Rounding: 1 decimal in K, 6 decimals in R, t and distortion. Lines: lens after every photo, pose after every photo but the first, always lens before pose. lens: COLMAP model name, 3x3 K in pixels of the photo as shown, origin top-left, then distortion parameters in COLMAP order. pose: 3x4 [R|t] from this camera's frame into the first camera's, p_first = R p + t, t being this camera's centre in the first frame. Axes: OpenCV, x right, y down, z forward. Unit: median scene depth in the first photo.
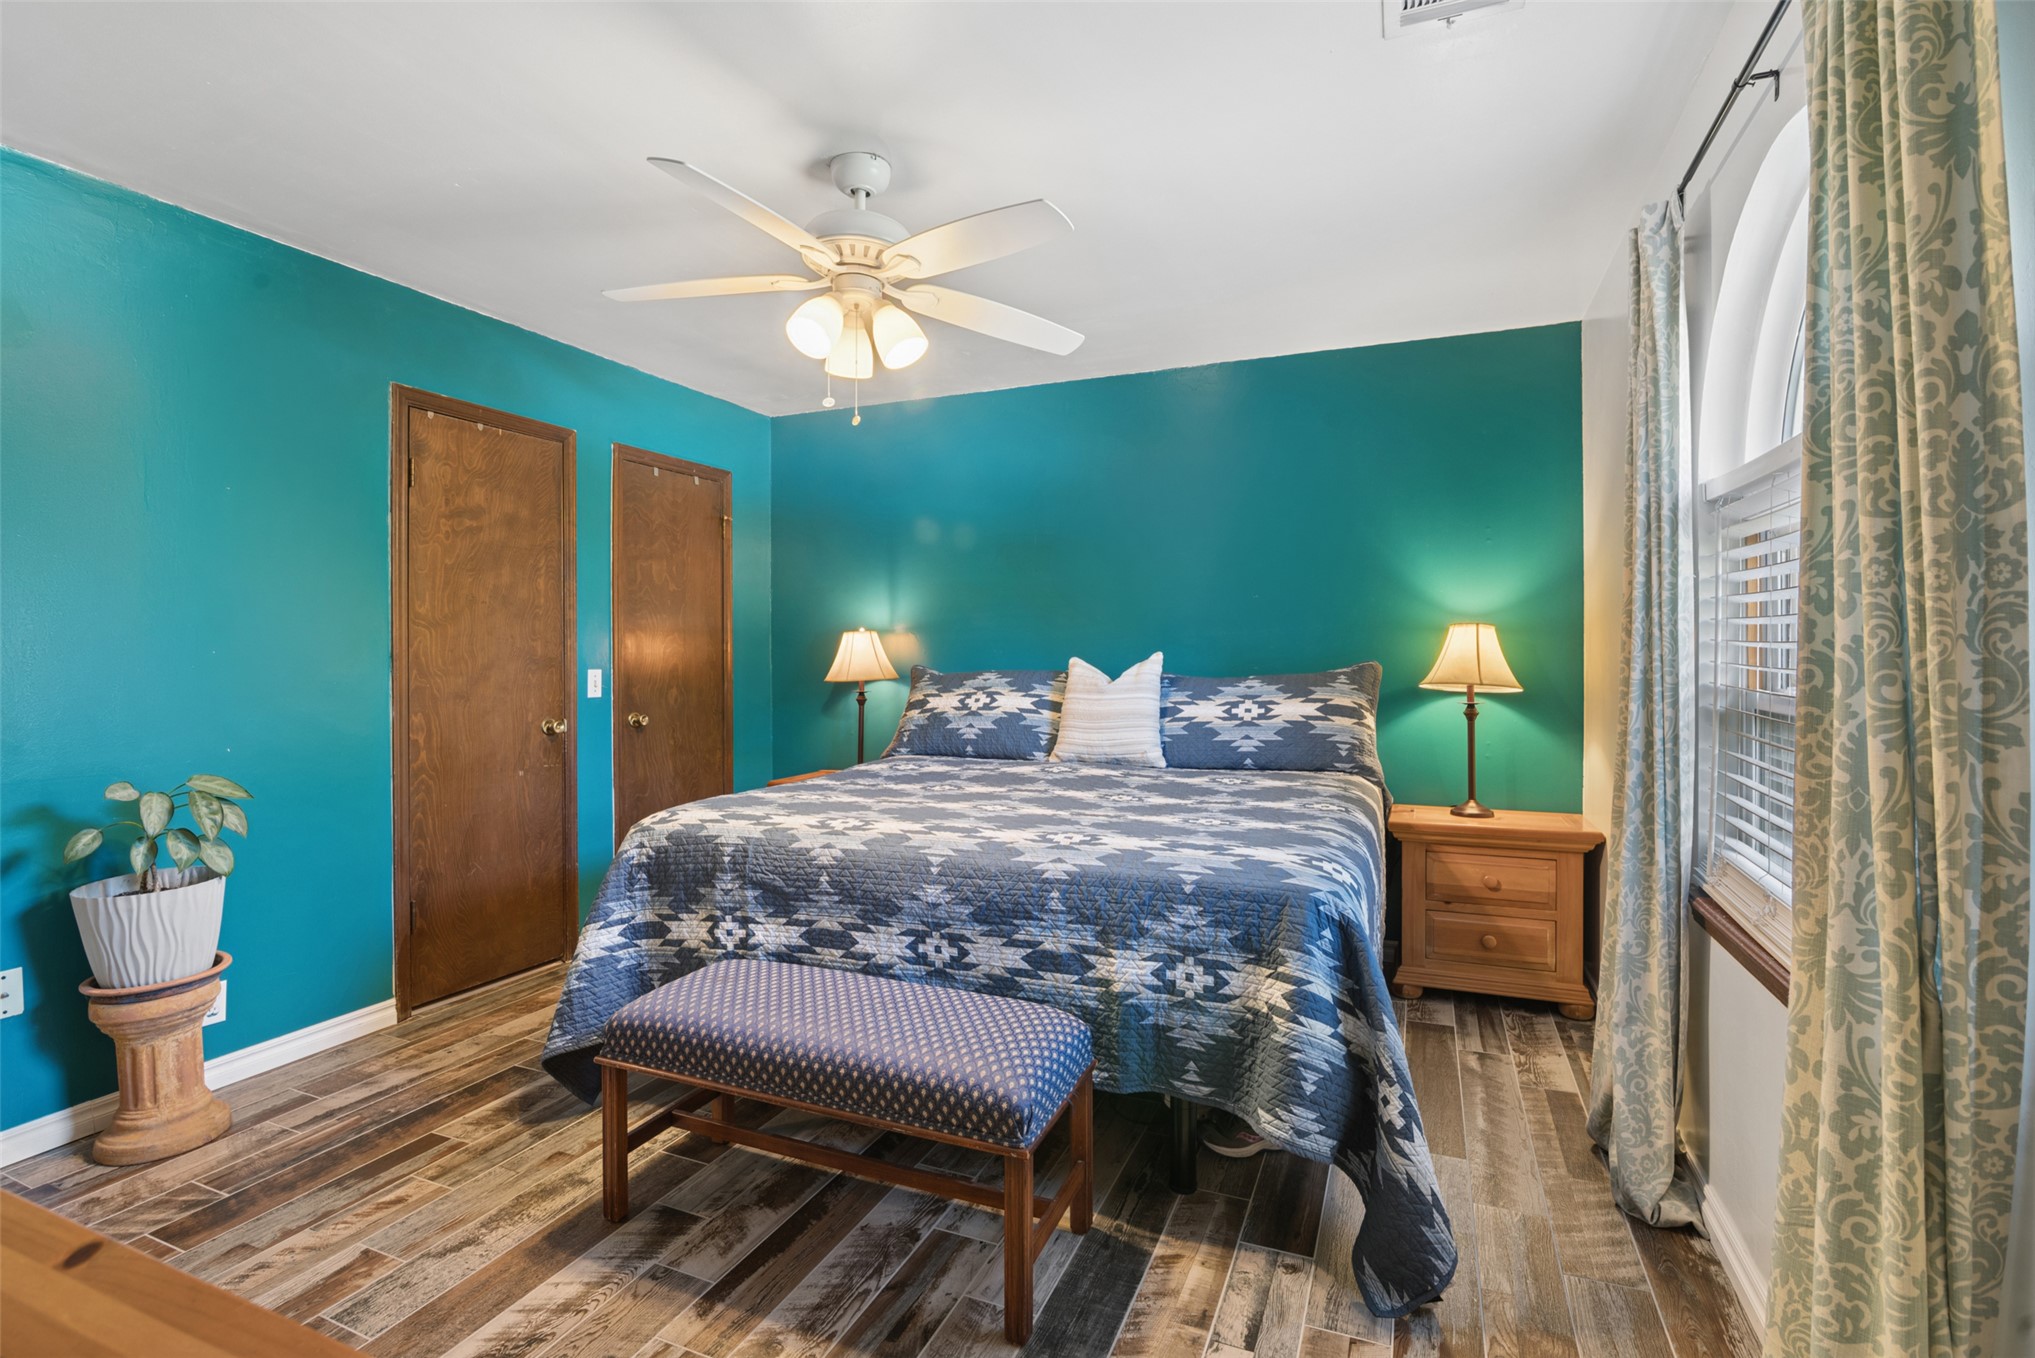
lens RADIAL K [[954.1, 0, 1017.2], [0, 954.1, 660.5], [0, 0, 1]] dist [-0.019444, -0.000147]
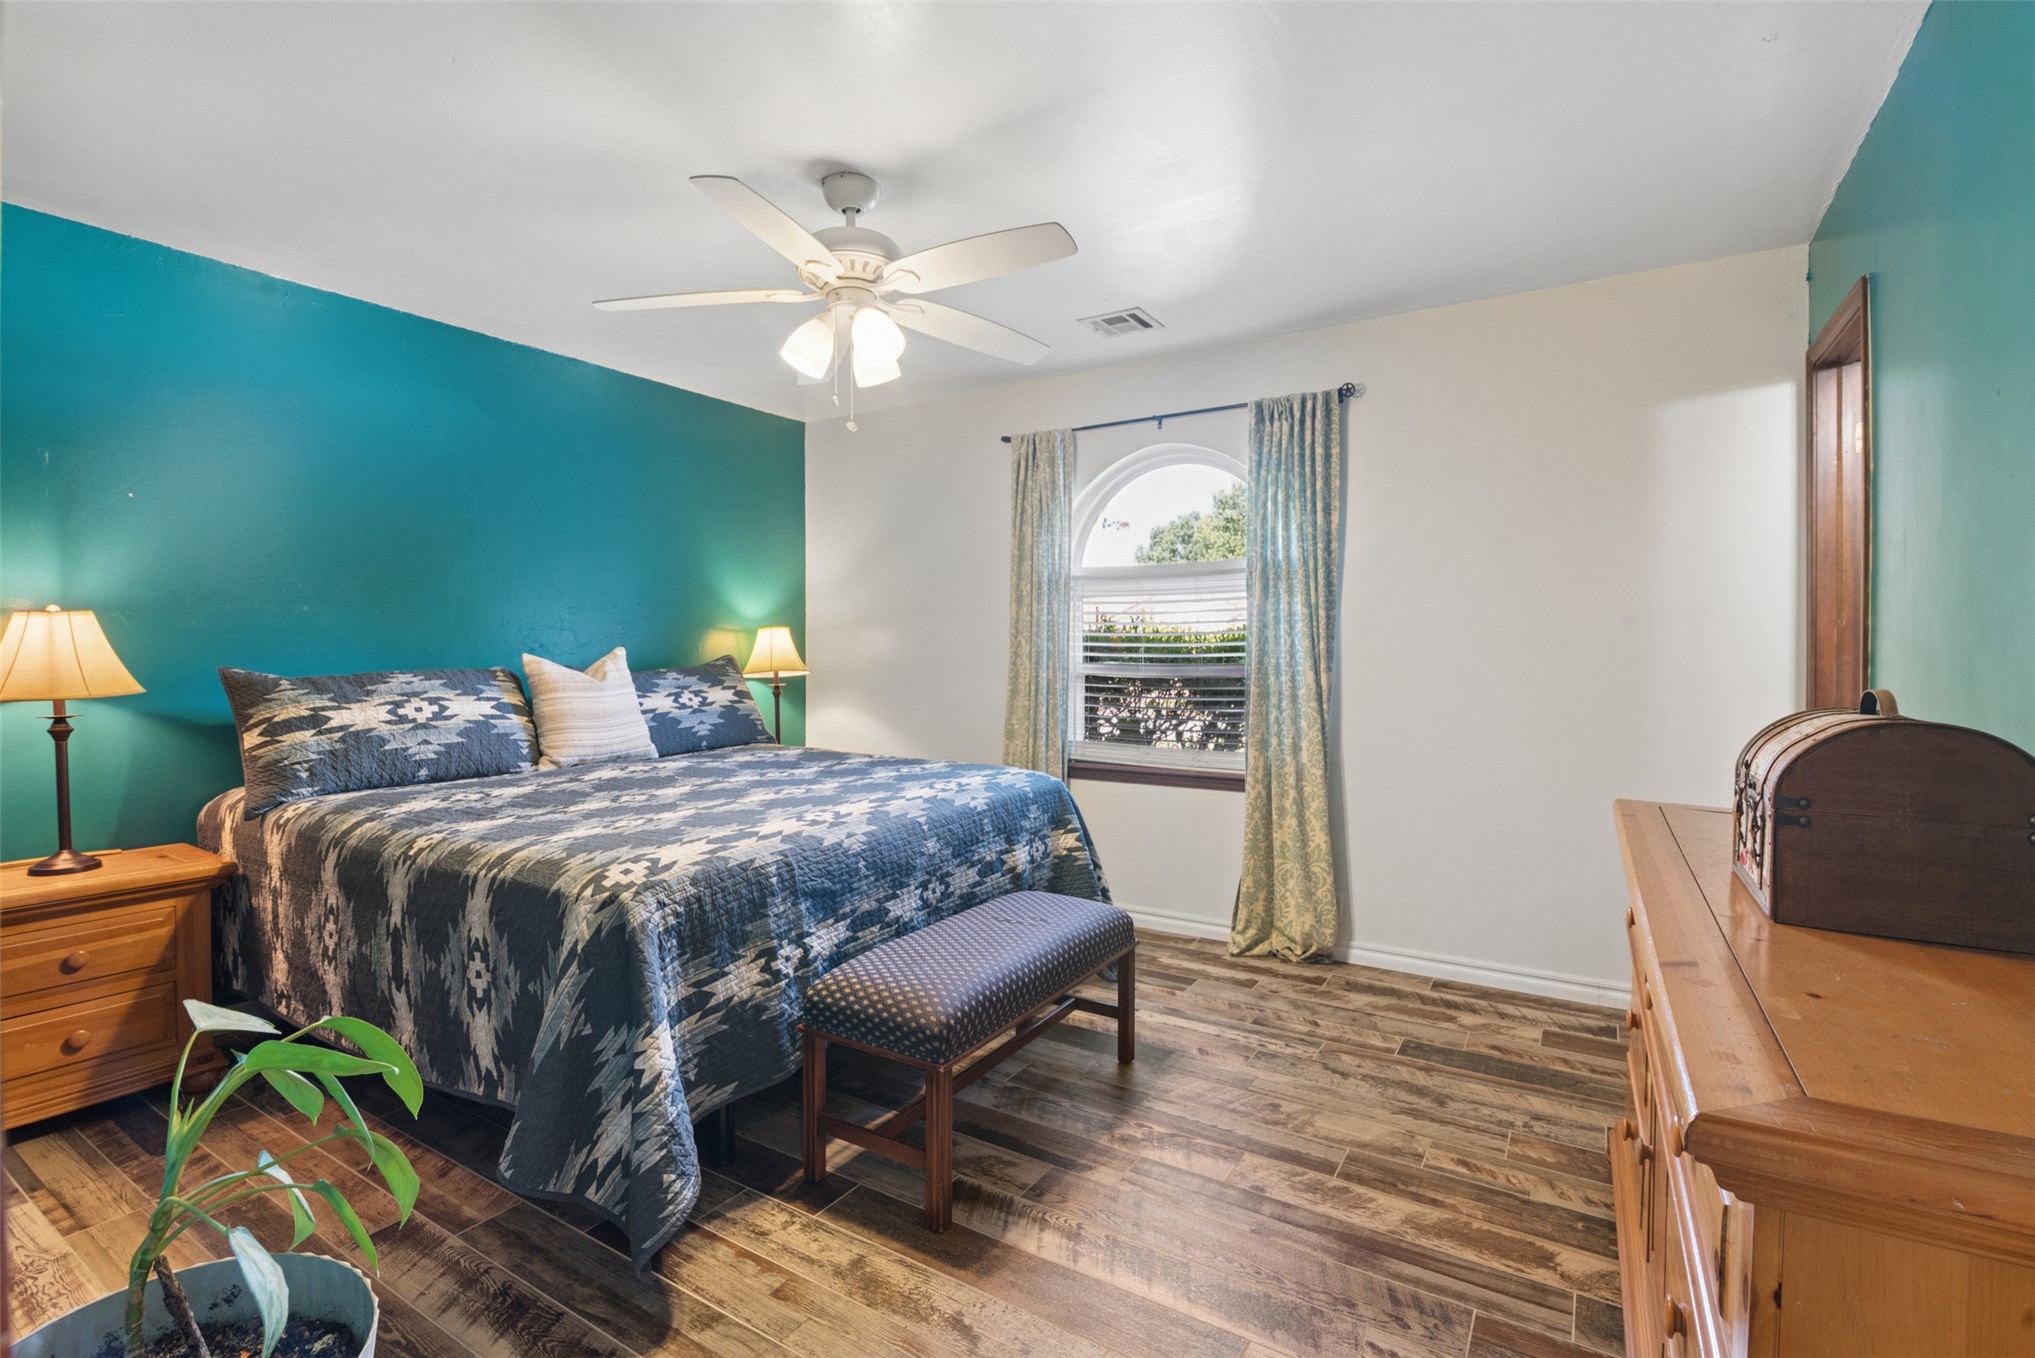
lens RADIAL K [[947.5, 0, 1017.0], [0, 947.5, 656.5], [0, 0, 1]] dist [-0.016206, -0.000048]
pose [[0.149254, -0.008404, 0.988763, -1.188776], [0.008298, 0.999939, 0.007247, -0.004323], [-0.988764, 0.007124, 0.149315, 0.670511]]
